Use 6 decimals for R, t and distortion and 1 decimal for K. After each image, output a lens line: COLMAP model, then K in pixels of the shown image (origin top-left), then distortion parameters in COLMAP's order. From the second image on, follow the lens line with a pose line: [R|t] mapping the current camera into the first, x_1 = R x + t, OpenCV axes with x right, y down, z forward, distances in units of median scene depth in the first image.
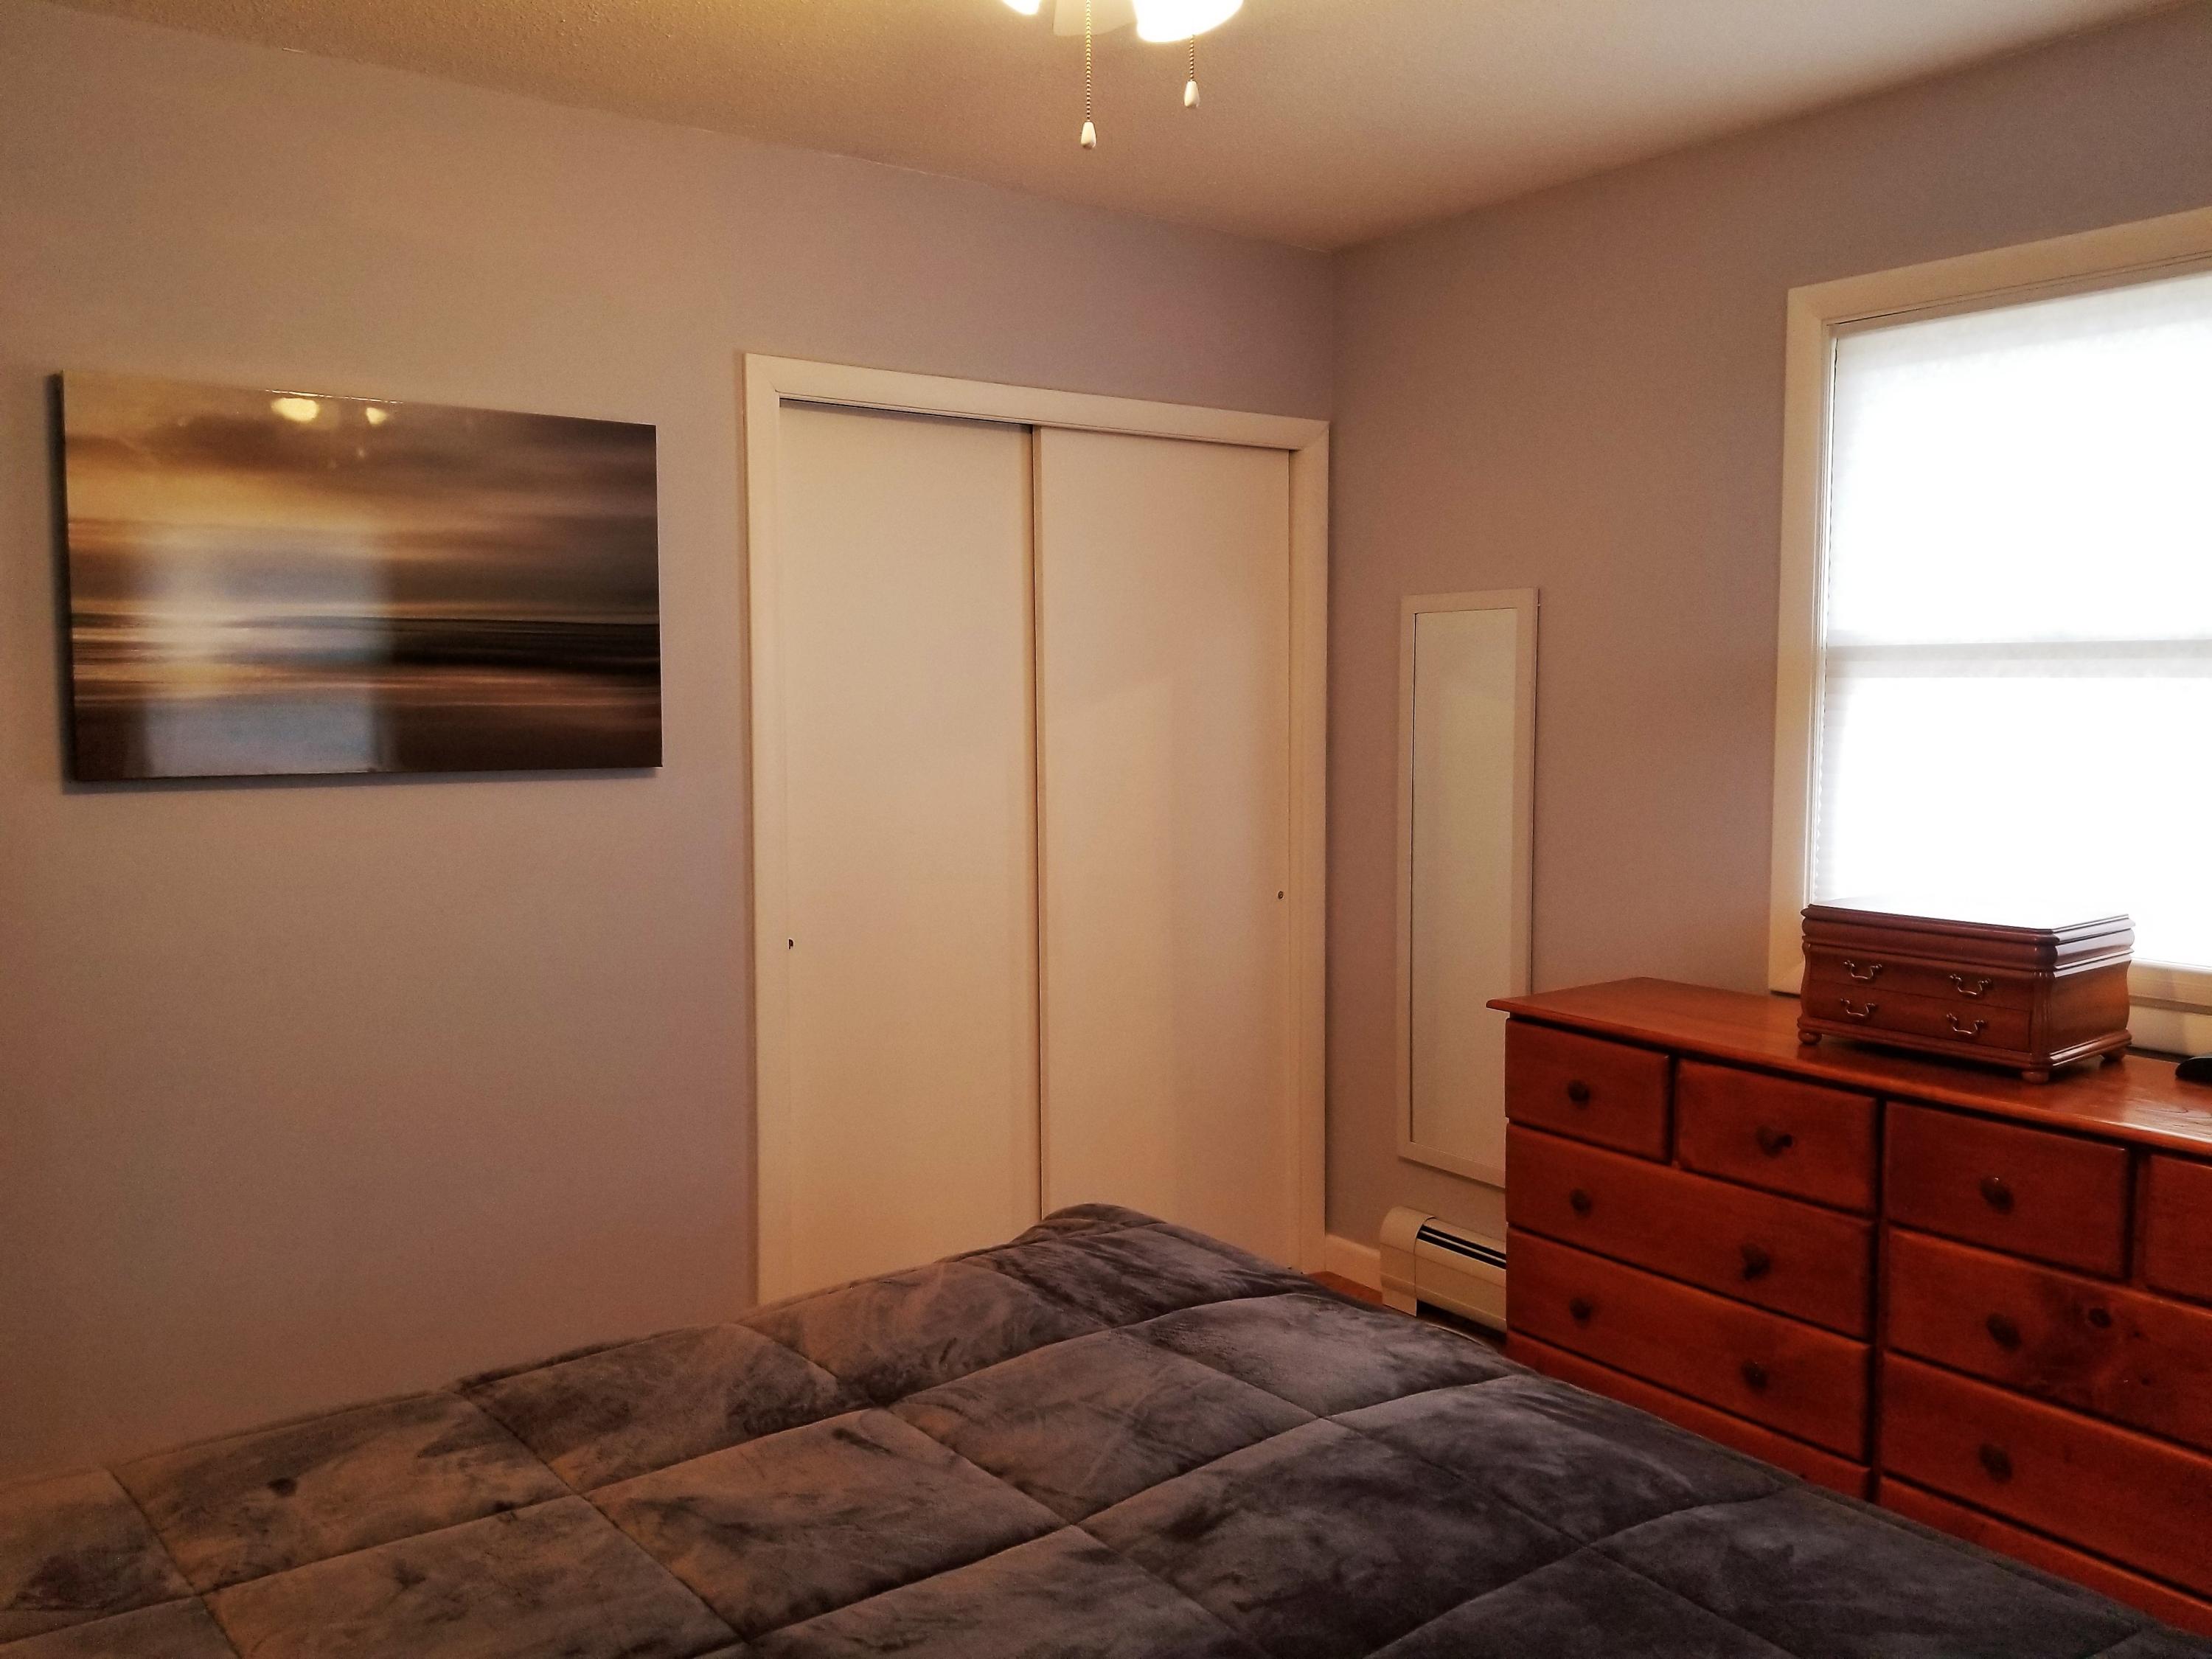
lens RADIAL K [[1728.4, 0, 1083.2], [0, 1728.4, 775.4], [0, 0, 1]] dist [0.092965, -0.179202]
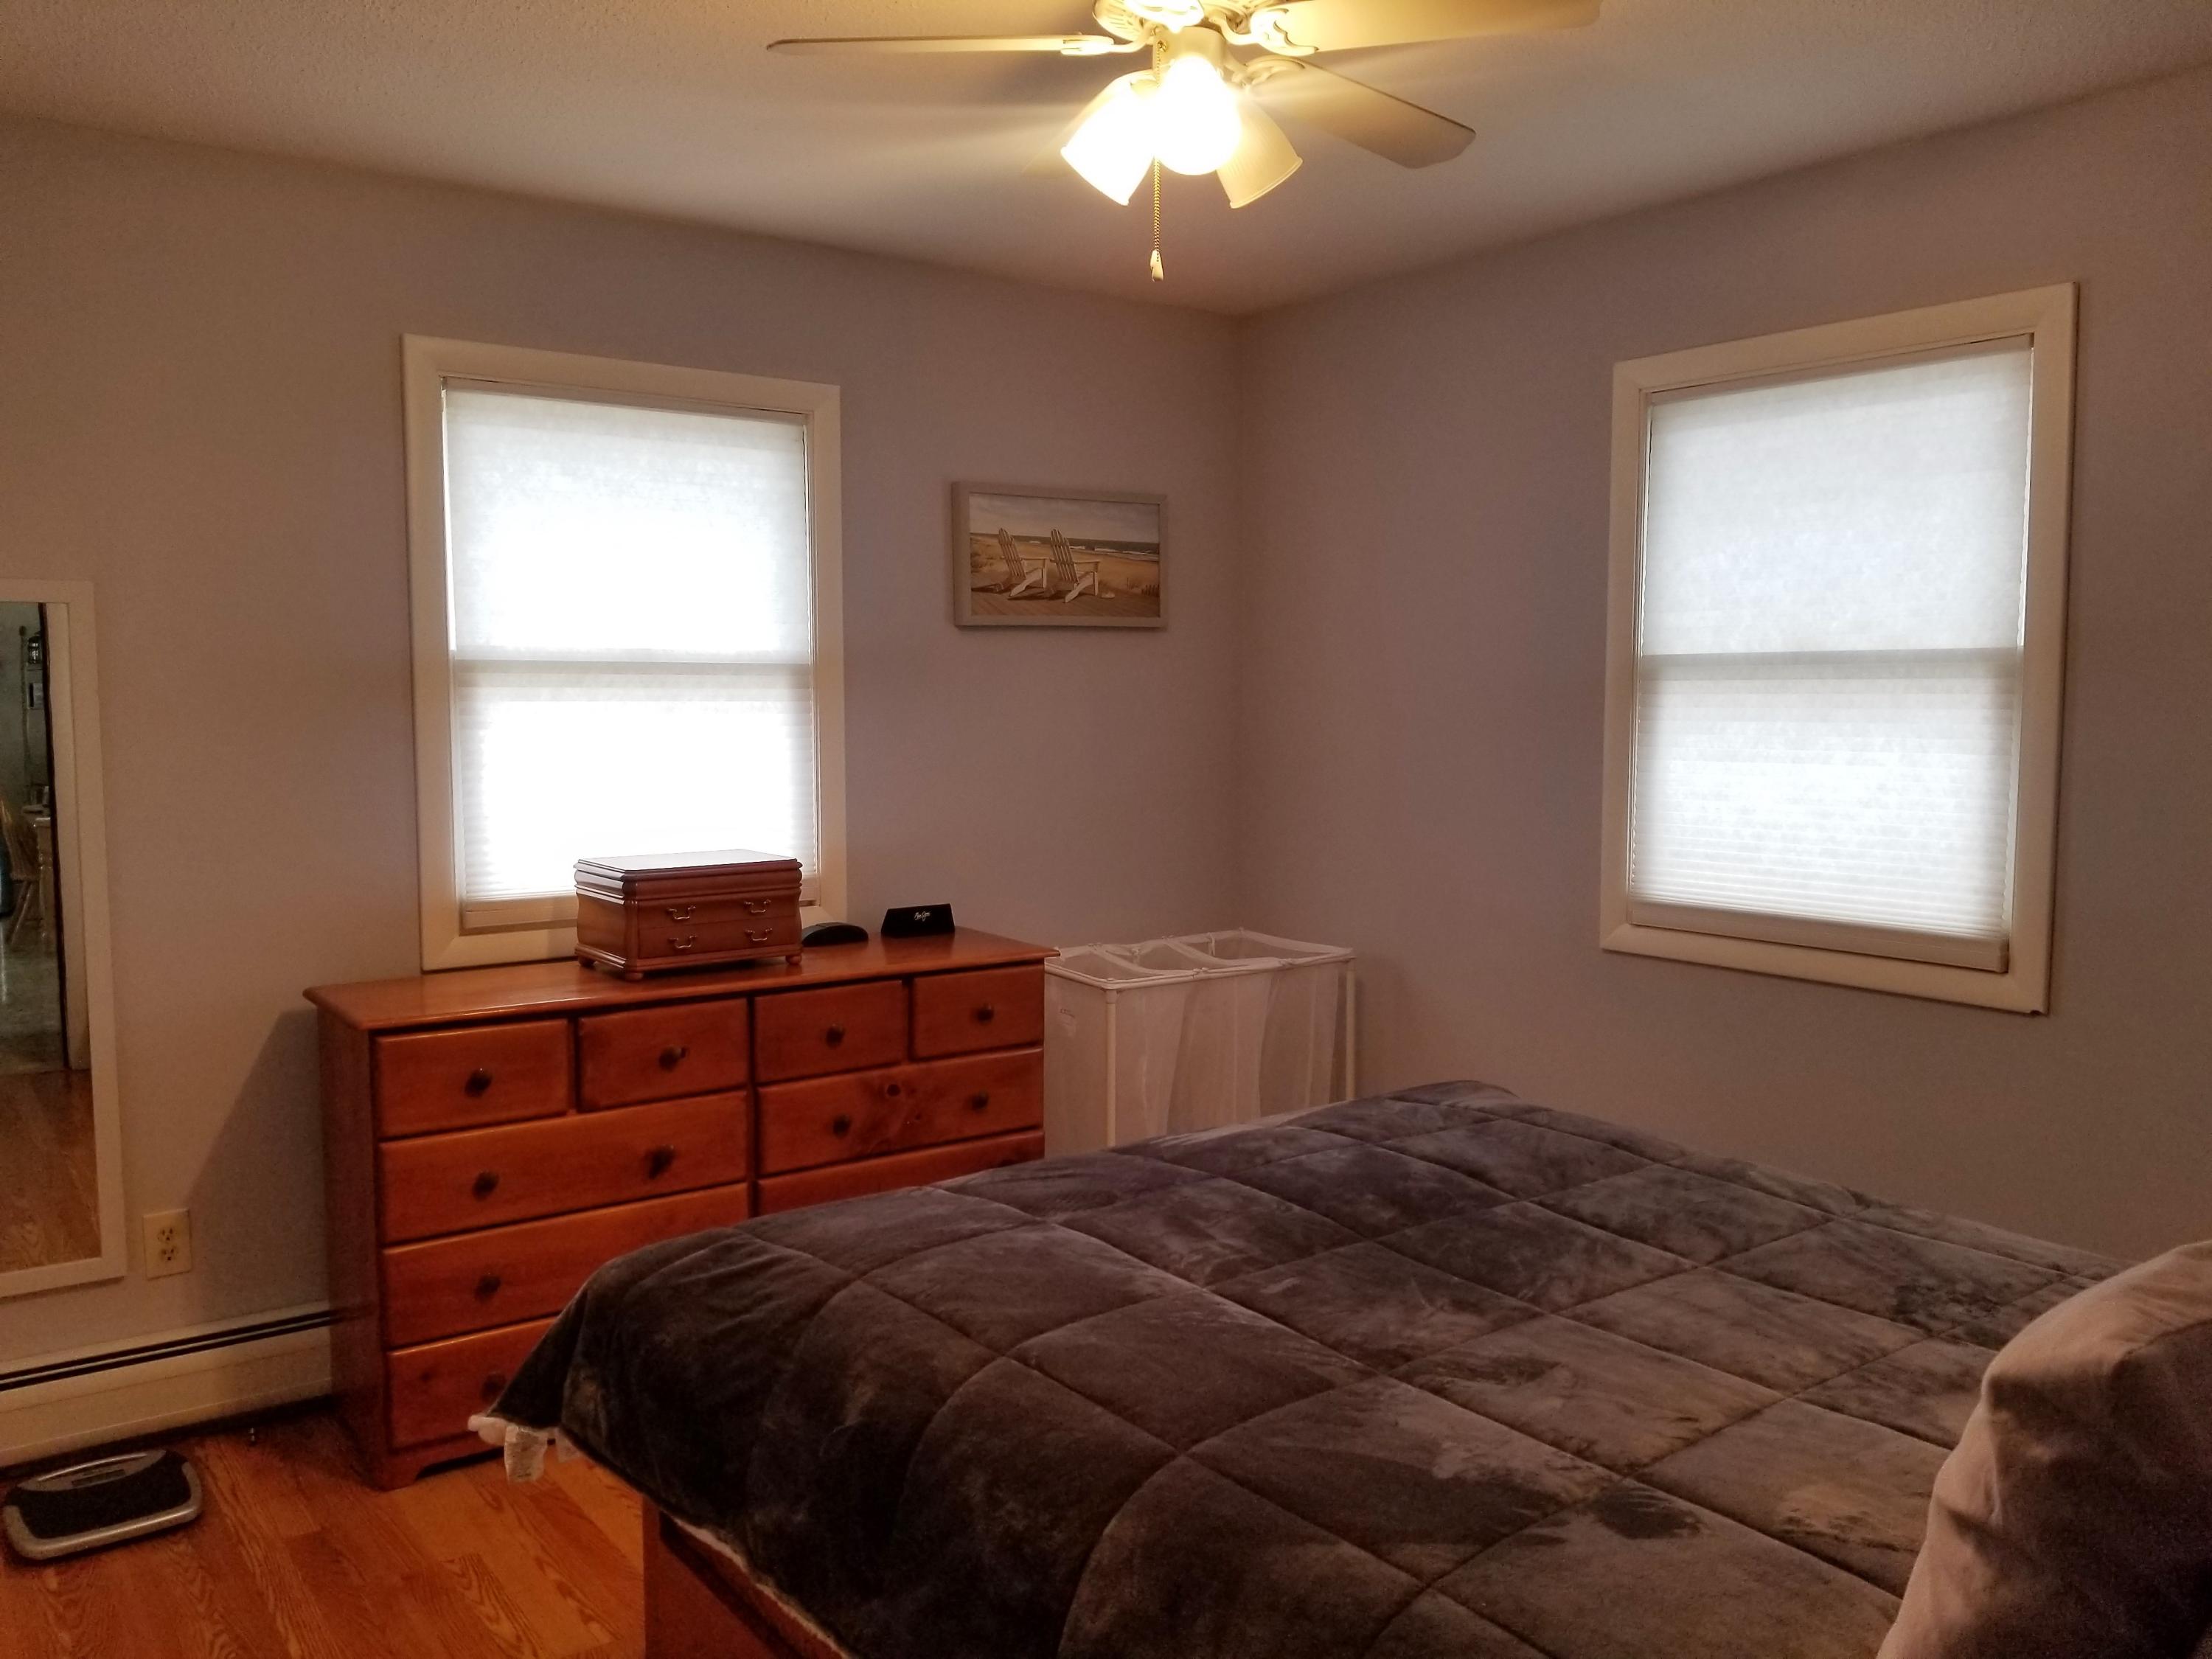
lens RADIAL K [[1728.4, 0, 1083.2], [0, 1728.4, 775.4], [0, 0, 1]] dist [0.092965, -0.179202]
pose [[-0.018897, -0.049156, 0.998612, -0.884529], [0.050151, 0.997487, 0.050049, -0.042369], [-0.998563, 0.051027, -0.016384, 0.745894]]
